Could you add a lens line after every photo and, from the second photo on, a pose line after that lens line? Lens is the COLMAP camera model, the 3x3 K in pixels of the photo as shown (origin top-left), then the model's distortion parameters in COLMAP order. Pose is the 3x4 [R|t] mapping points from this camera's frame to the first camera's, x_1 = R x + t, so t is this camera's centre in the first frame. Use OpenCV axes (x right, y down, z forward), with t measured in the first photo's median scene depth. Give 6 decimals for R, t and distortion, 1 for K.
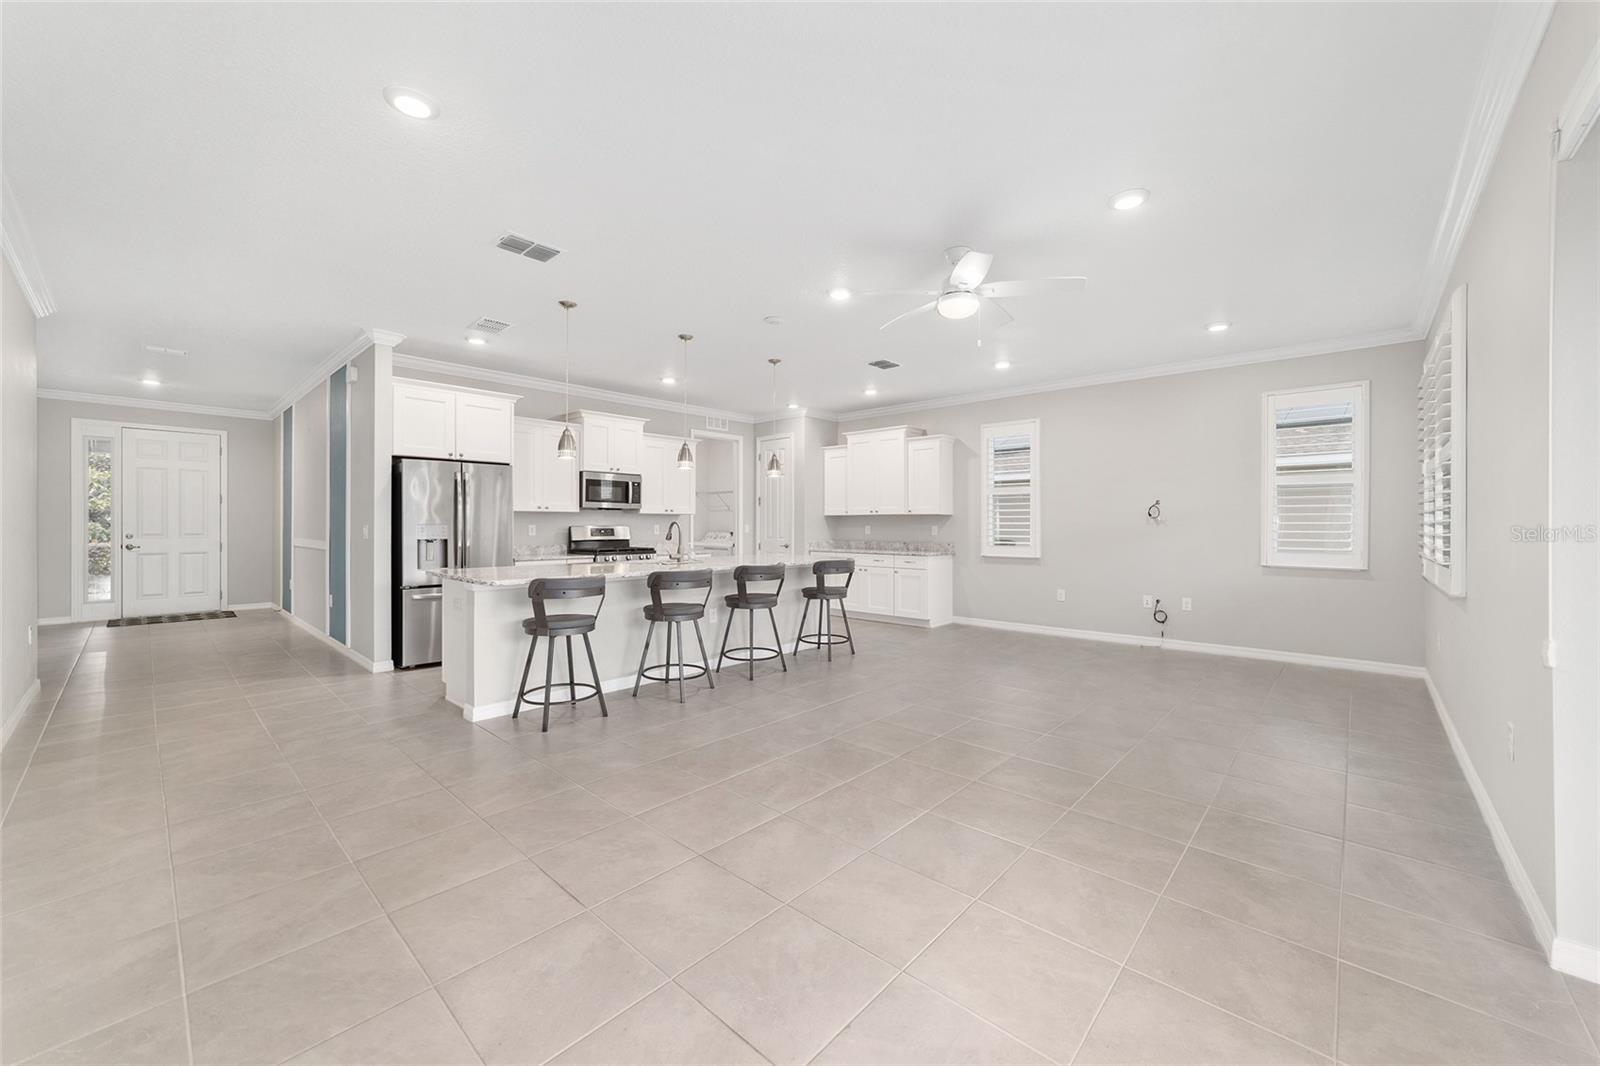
lens RADIAL K [[622.0, 0, 800.7], [0, 622.0, 528.1], [0, 0, 1]] dist [-0.016169, 0.008600]
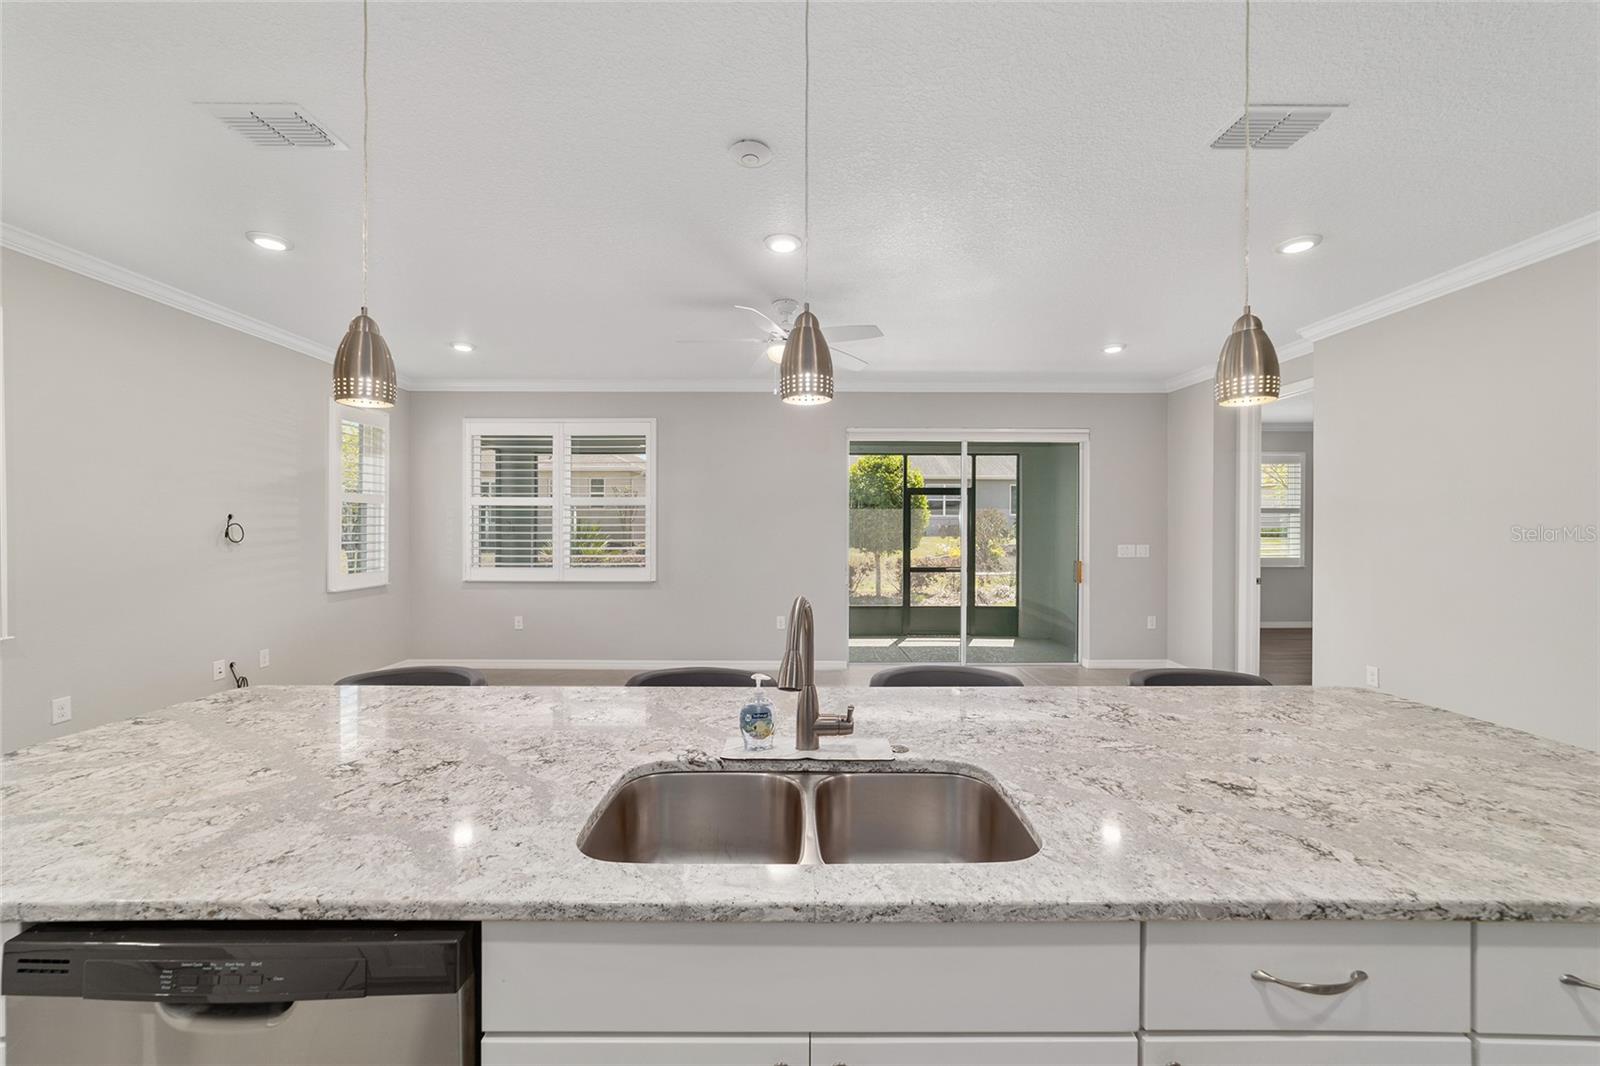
lens RADIAL K [[617.1, 0, 796.4], [0, 617.1, 533.4], [0, 0, 1]] dist [-0.016741, 0.008115]
pose [[-0.681987, -0.010203, 0.731293, -0.279553], [-0.000897, 0.999914, 0.013114, -0.029749], [-0.731364, 0.008288, -0.681937, 0.874569]]
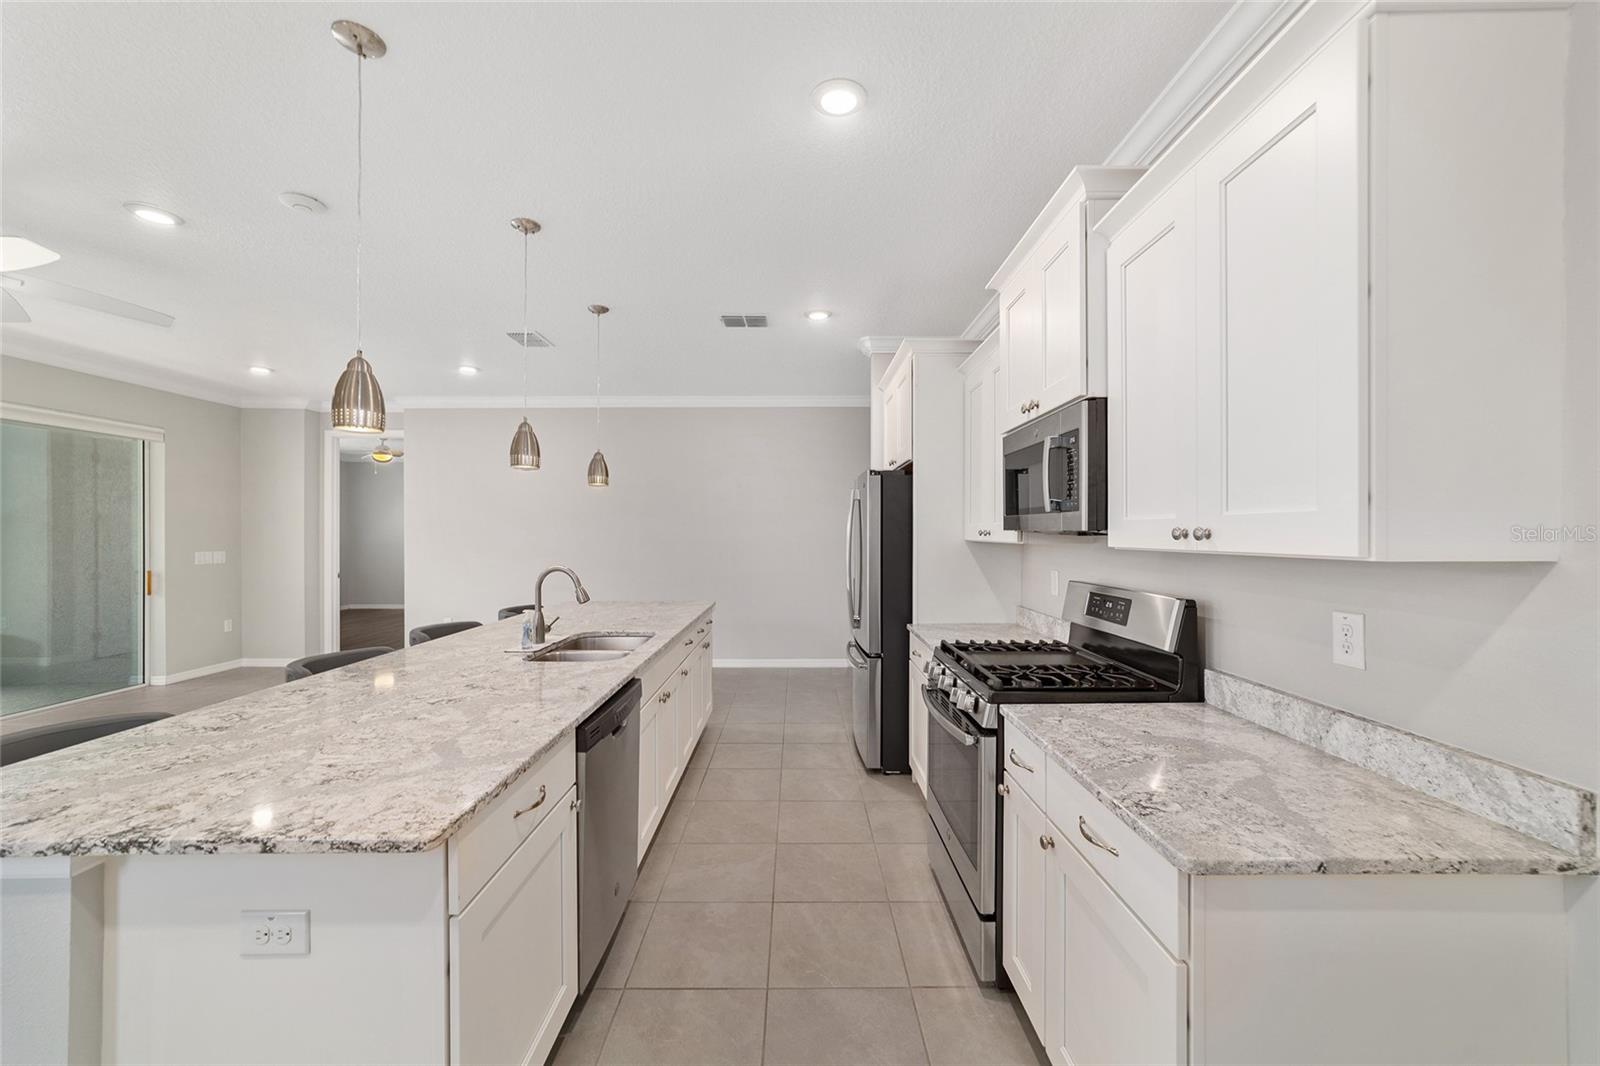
lens RADIAL K [[617.1, 0, 796.4], [0, 617.1, 533.4], [0, 0, 1]] dist [-0.016741, 0.008115]
pose [[-0.736022, -0.000937, -0.676957, 0.002256], [-0.003630, 0.999990, 0.002563, -0.030937], [0.676947, 0.004344, -0.736019, 1.136549]]
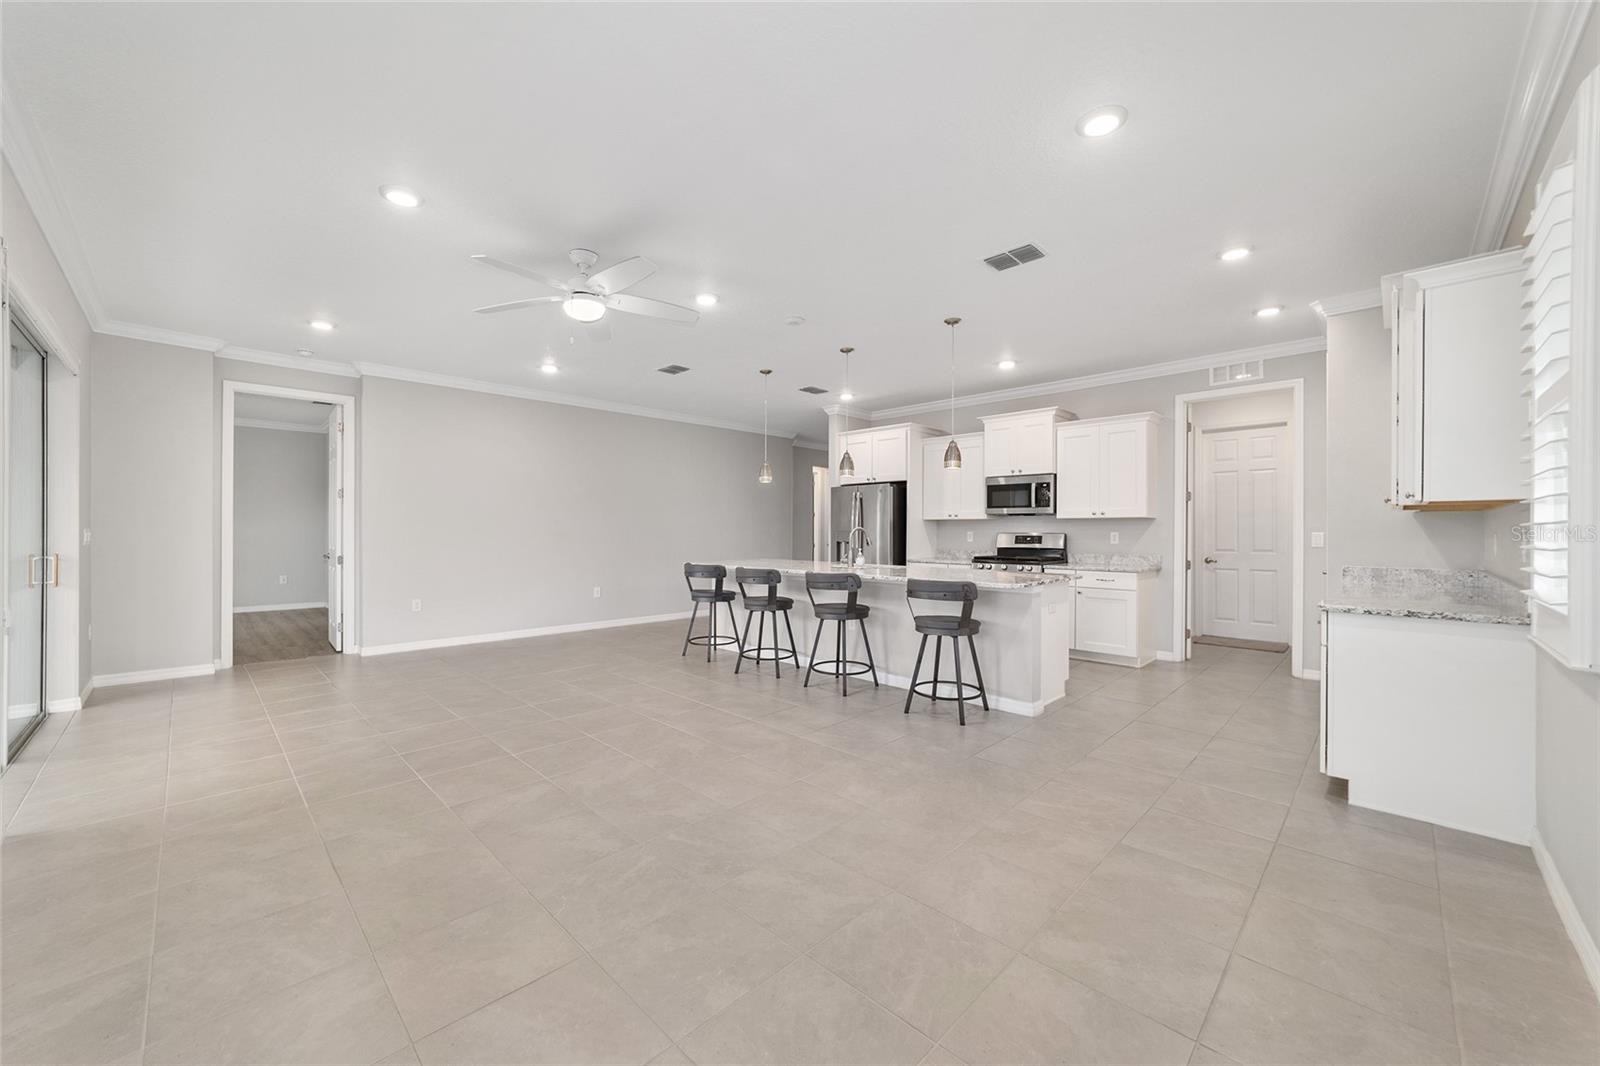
lens RADIAL K [[617.1, 0, 796.4], [0, 617.1, 533.4], [0, 0, 1]] dist [-0.016741, 0.008115]
pose [[-0.043693, 0.002048, -0.999043, 0.619493], [-0.008006, 0.999965, 0.002400, -0.002318], [0.999013, 0.008103, -0.043675, 0.705636]]
